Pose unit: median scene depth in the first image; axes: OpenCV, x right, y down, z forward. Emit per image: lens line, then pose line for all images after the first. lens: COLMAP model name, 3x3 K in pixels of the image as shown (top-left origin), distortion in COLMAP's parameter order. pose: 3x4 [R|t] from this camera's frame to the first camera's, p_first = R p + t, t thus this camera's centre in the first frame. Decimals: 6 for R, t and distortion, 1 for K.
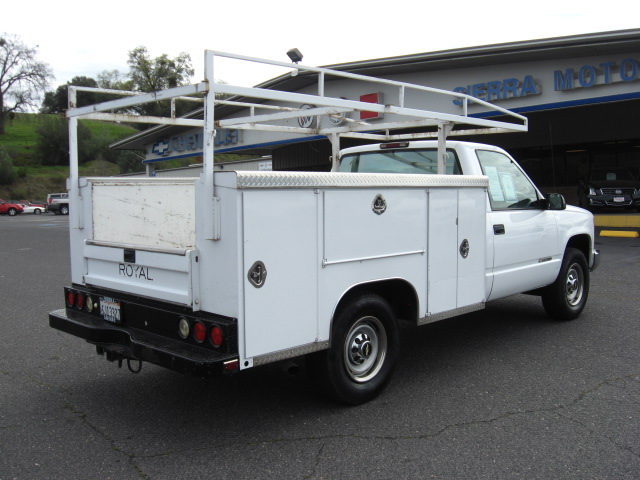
lens RADIAL K [[668.9, 0, 319.4], [0, 668.9, 238.8], [0, 0, 1]] dist [-0.108923, 0.000000]
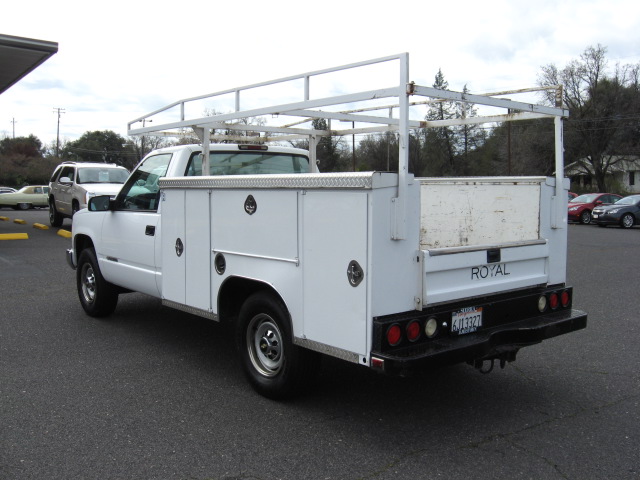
lens RADIAL K [[668.9, 0, 320.0], [0, 668.9, 241.9], [0, 0, 1]] dist [-0.108923, 0.000000]
pose [[0.102901, -0.079131, 0.991539, -1.259642], [0.077040, 0.994470, 0.071370, -0.083699], [-0.991704, 0.069044, 0.108428, 1.109970]]
